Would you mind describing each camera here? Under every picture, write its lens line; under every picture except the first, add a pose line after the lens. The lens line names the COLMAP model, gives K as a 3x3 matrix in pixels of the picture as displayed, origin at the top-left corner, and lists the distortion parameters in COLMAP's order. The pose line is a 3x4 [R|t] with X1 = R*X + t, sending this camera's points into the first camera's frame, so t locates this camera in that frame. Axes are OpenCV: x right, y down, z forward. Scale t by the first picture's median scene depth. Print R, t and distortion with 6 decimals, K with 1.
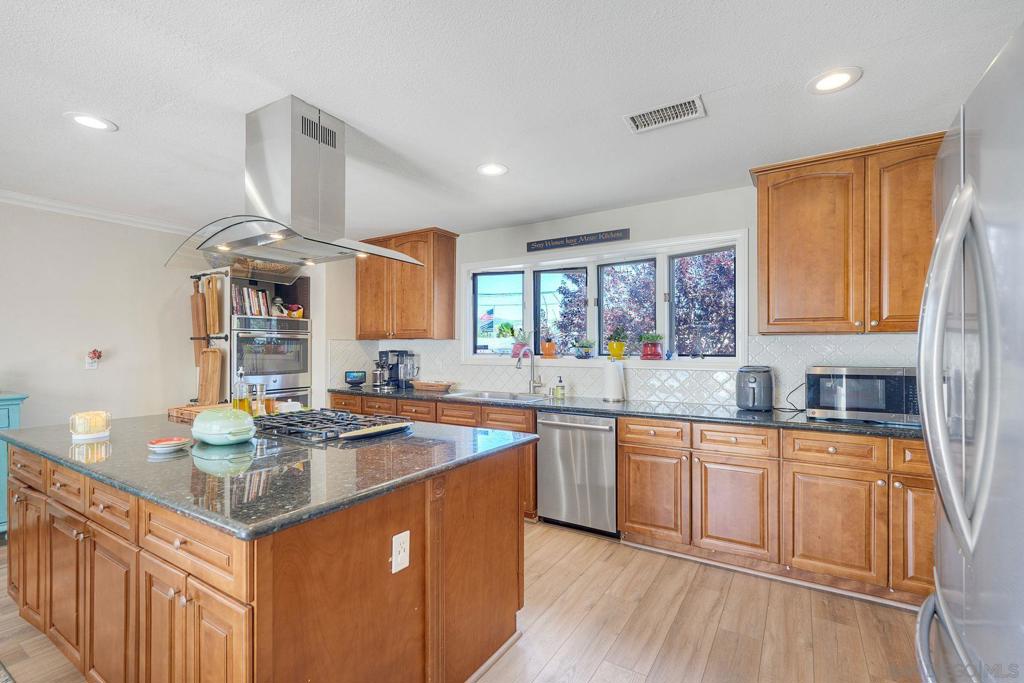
lens RADIAL K [[451.1, 0, 510.0], [0, 451.1, 346.4], [0, 0, 1]] dist [-0.000351, -0.001034]
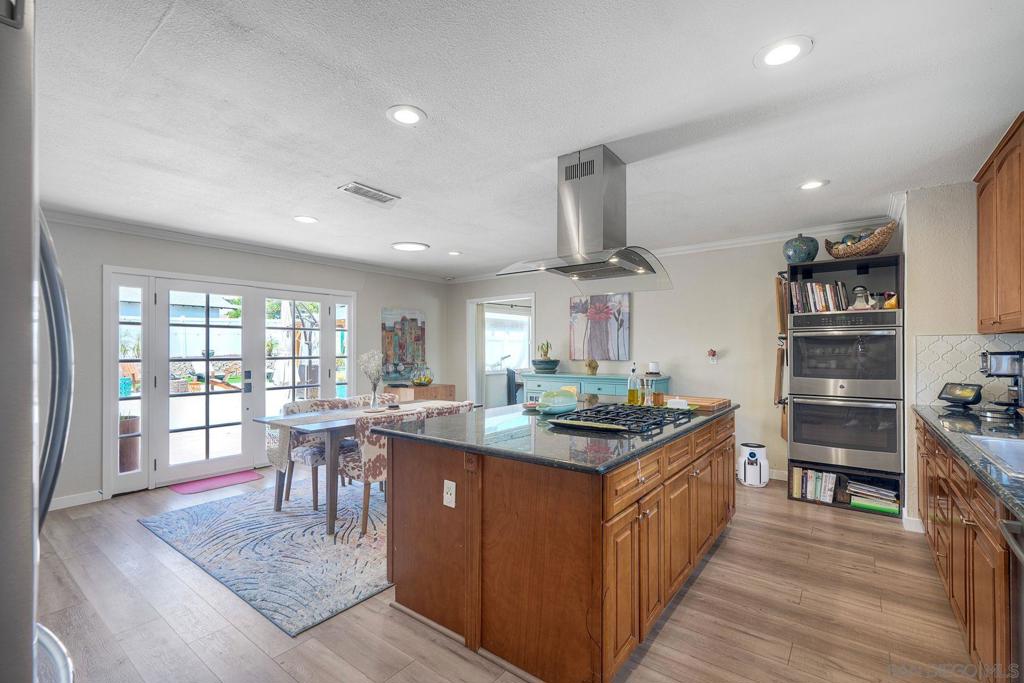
lens RADIAL K [[451.1, 0, 503.0], [0, 451.1, 349.1], [0, 0, 1]] dist [-0.000351, -0.001034]
pose [[-0.090417, 0.002067, -0.995902, 0.431333], [0.008434, 0.999964, 0.001310, -0.000067], [0.995868, -0.008281, -0.090431, 0.482857]]
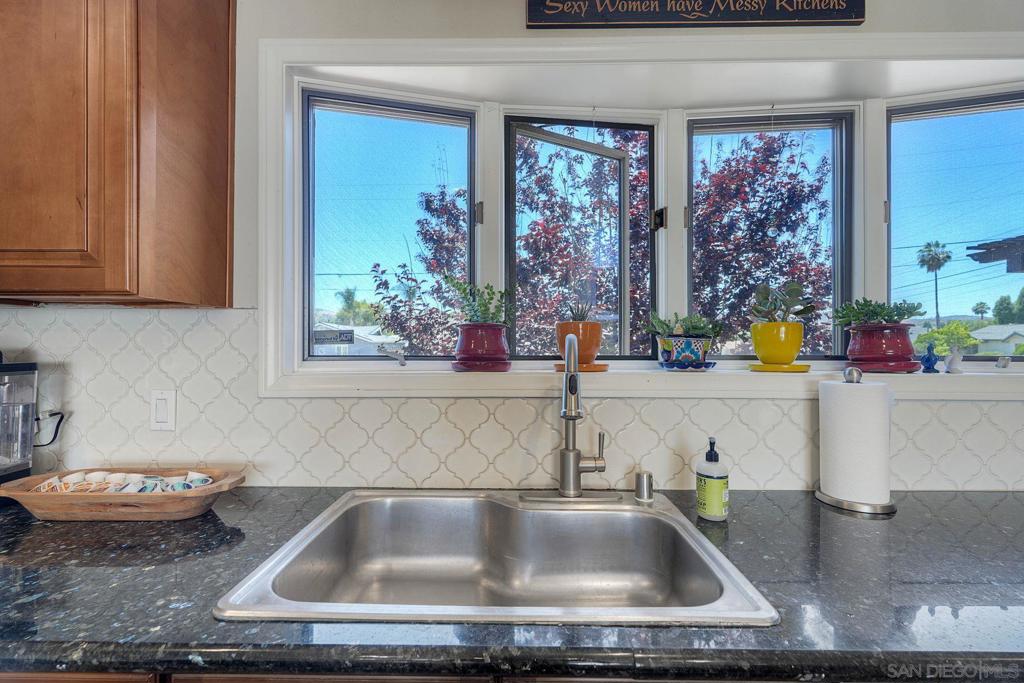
lens RADIAL K [[451.1, 0, 505.9], [0, 451.1, 345.4], [0, 0, 1]] dist [-0.000351, -0.001034]
pose [[0.865265, -0.000798, 0.501314, -0.139302], [-0.002312, 0.999982, 0.005582, 0.006930], [-0.501309, -0.005989, 0.865248, 0.809449]]
